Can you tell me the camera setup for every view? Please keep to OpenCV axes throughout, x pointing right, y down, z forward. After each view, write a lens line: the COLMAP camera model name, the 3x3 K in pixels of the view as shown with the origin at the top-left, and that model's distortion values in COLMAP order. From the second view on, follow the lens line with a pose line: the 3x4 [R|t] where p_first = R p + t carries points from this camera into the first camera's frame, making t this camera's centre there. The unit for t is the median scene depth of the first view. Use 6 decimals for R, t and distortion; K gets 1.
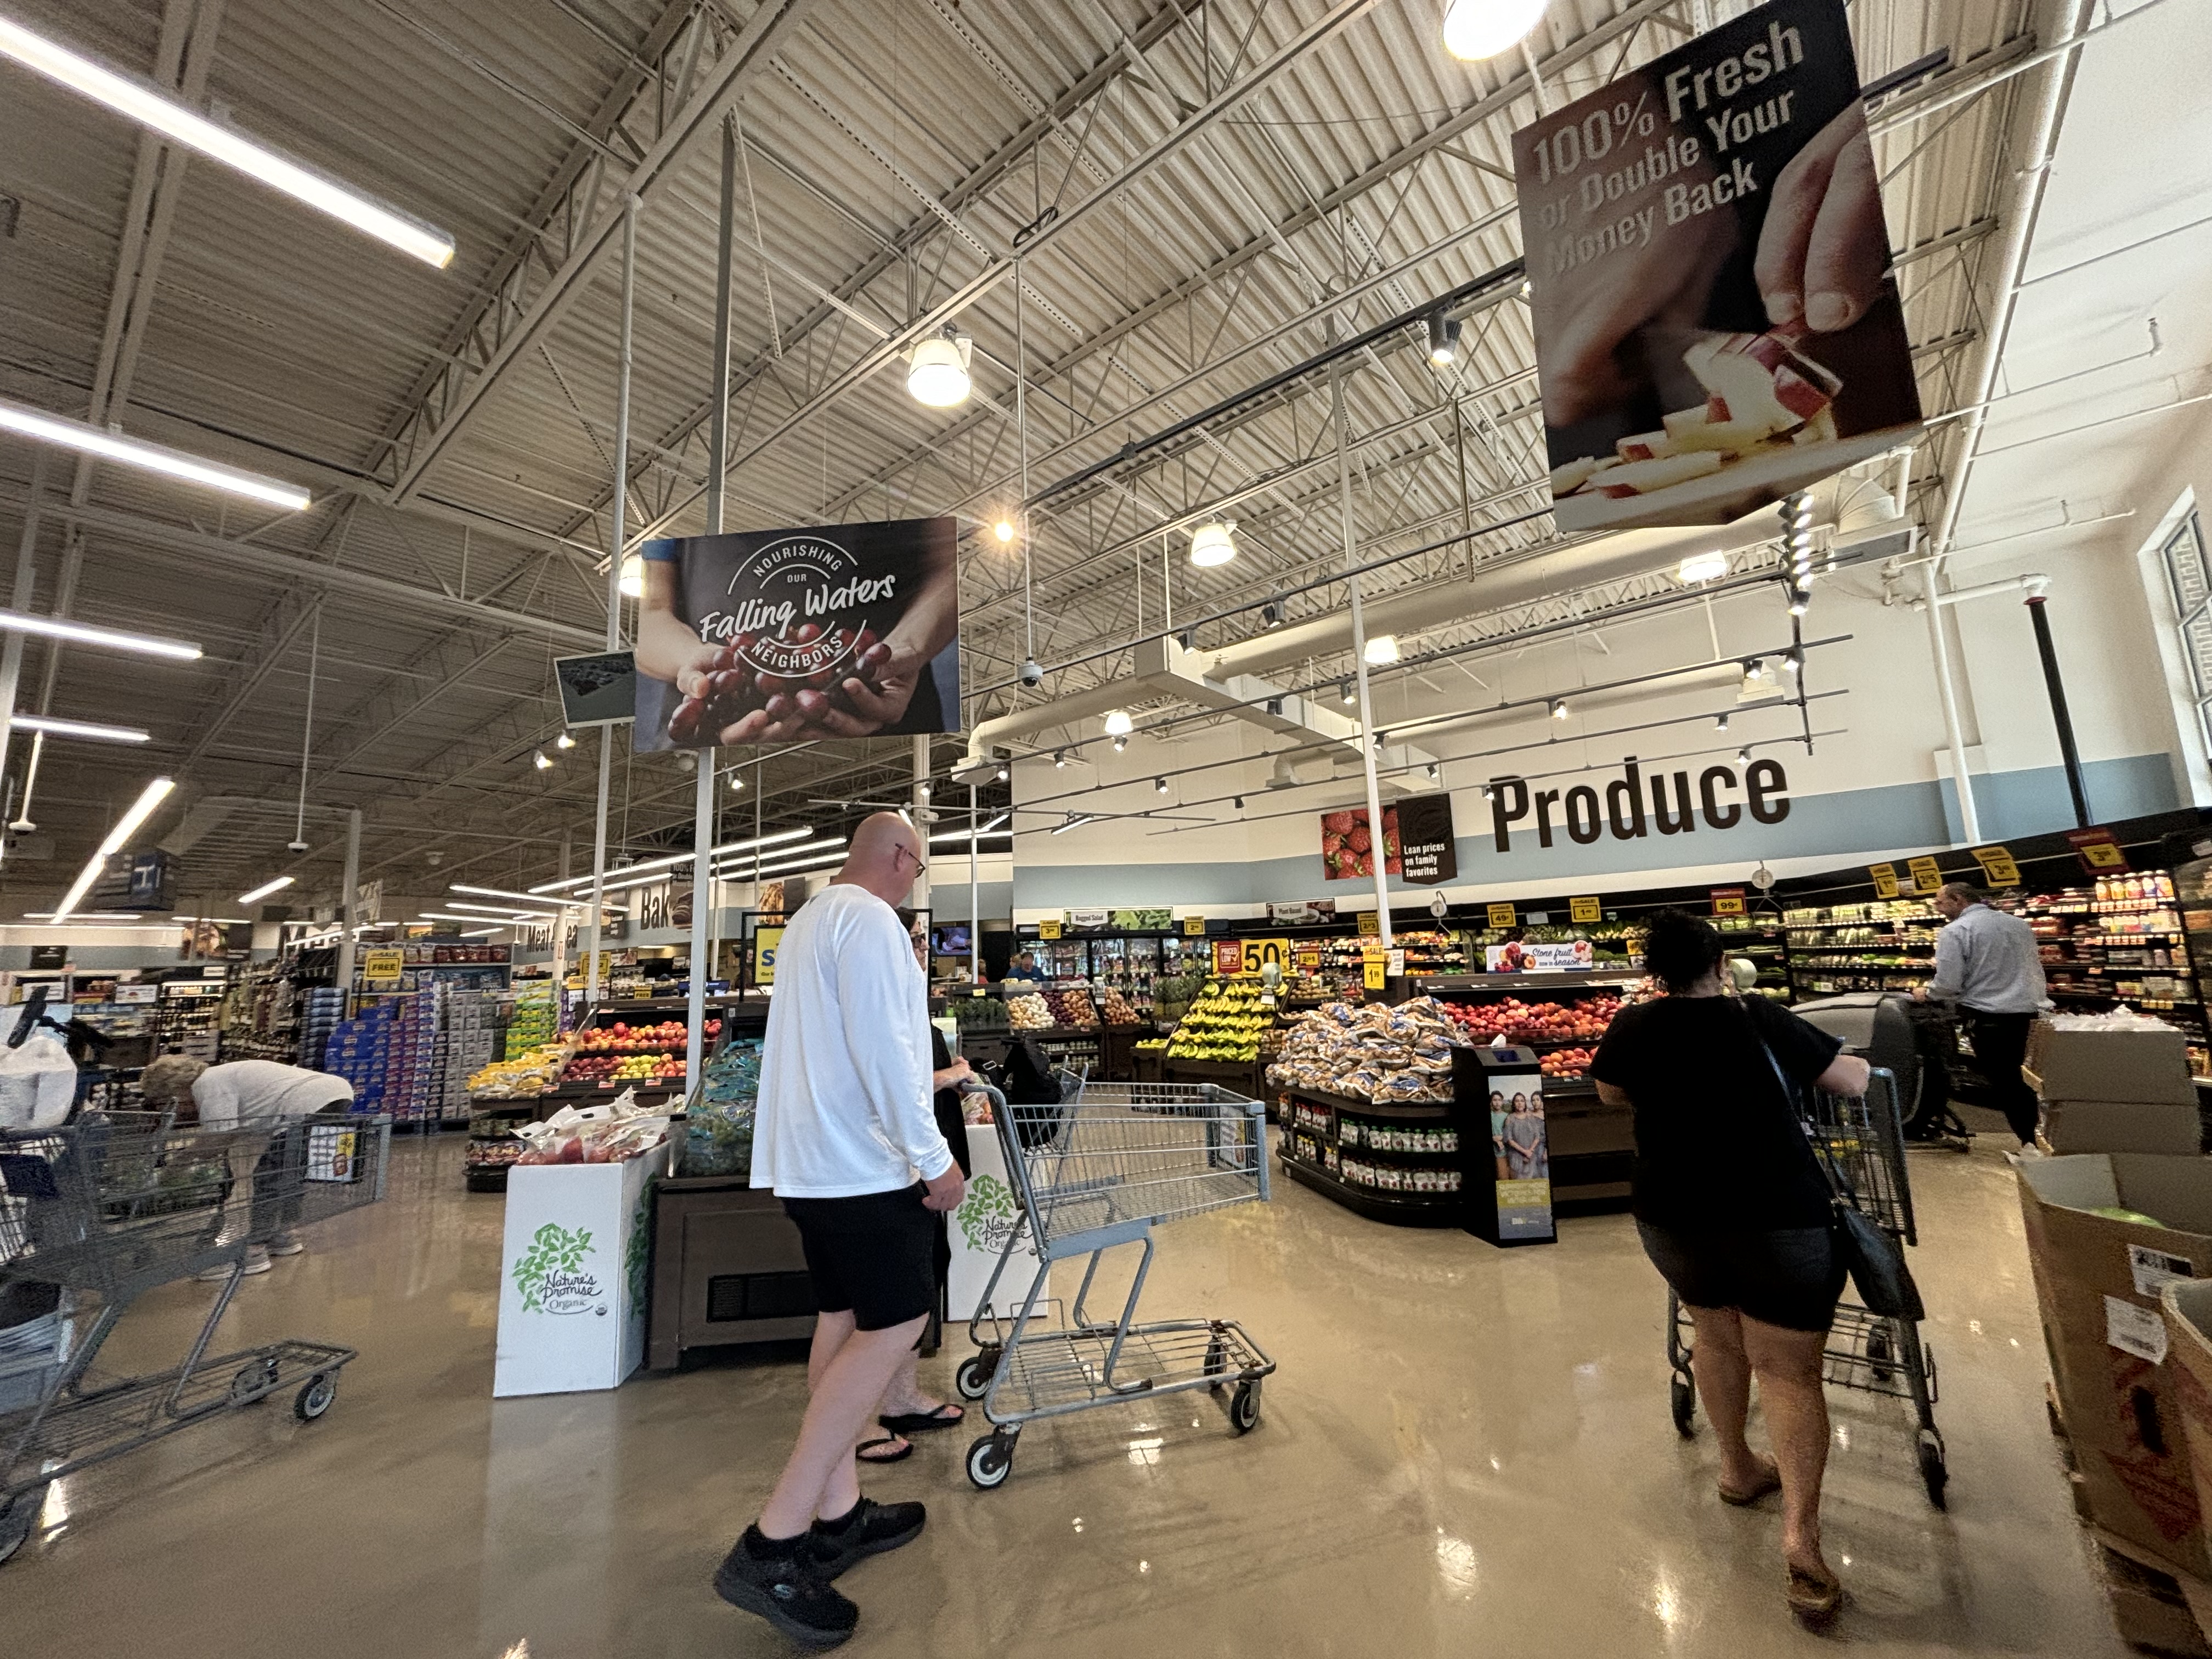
lens RADIAL K [[894.0, 0, 1109.8], [0, 894.0, 828.9], [0, 0, 1]] dist [0.008730, -0.000139]
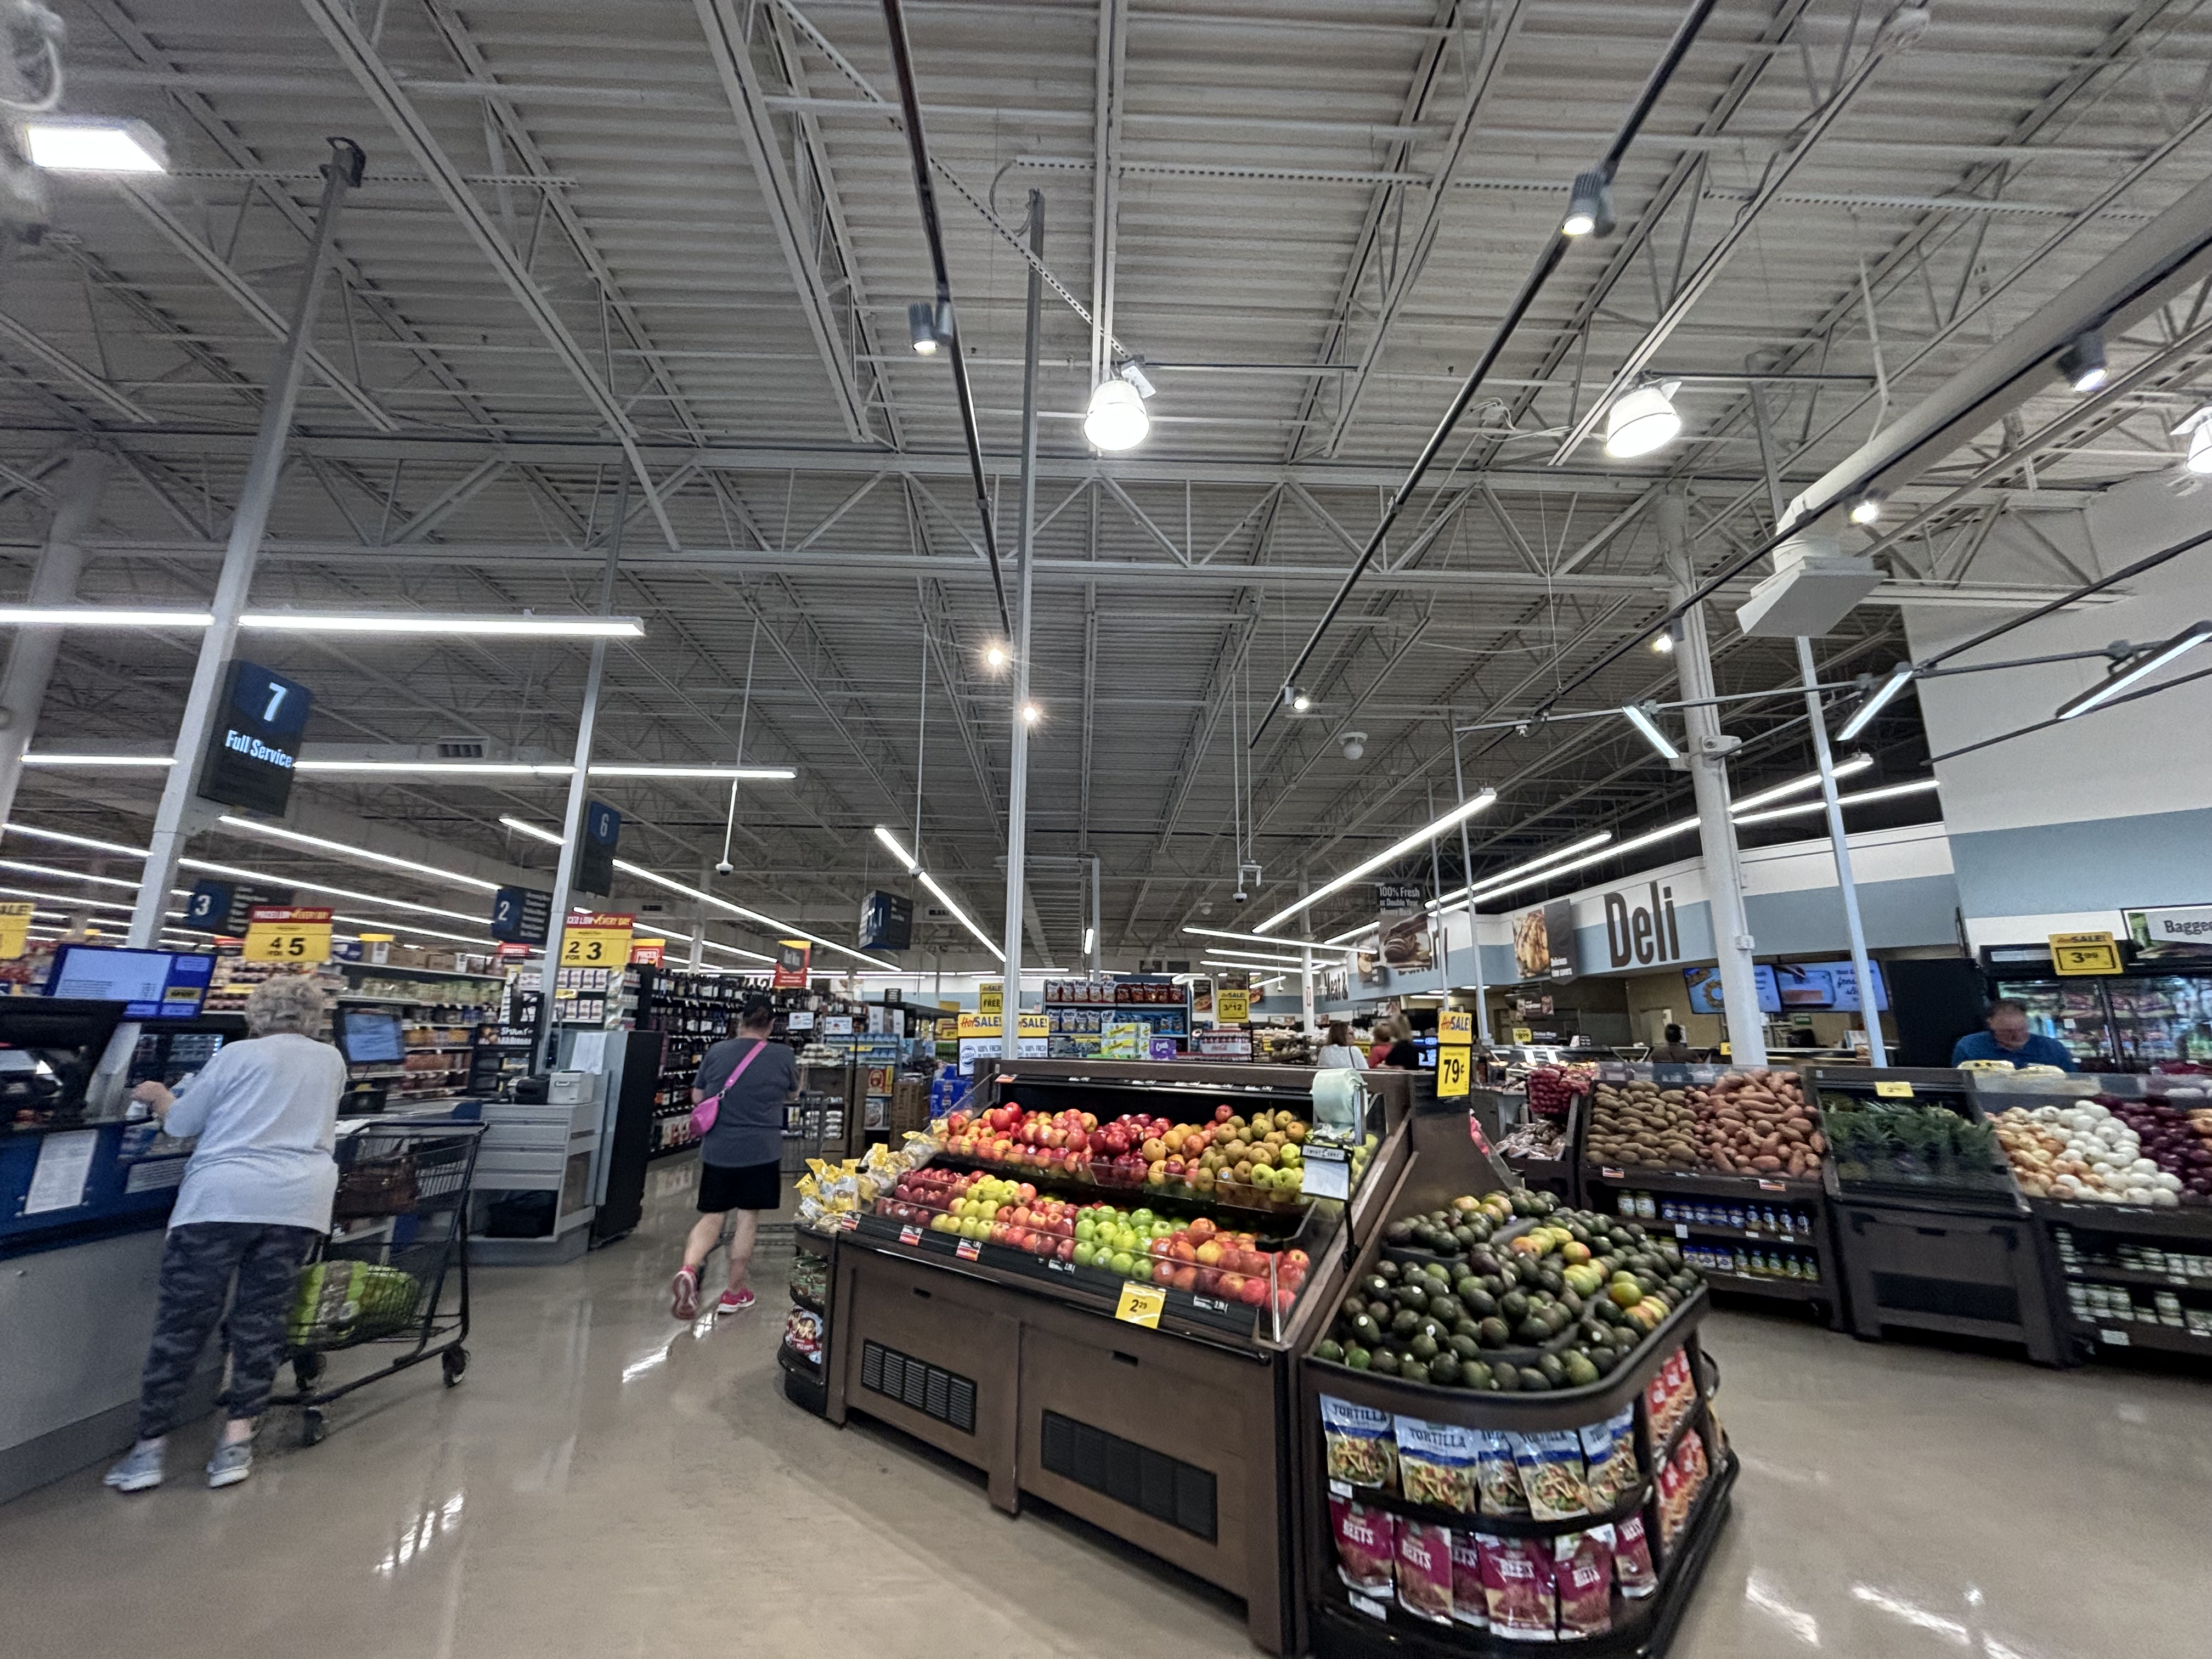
lens RADIAL K [[894.0, 0, 1104.8], [0, 894.0, 832.1], [0, 0, 1]] dist [0.008730, -0.000139]
pose [[0.651278, -0.129743, -0.747666, -0.045980], [0.088281, 0.991539, -0.095163, 0.058457], [0.753687, -0.004027, 0.657221, 0.371622]]
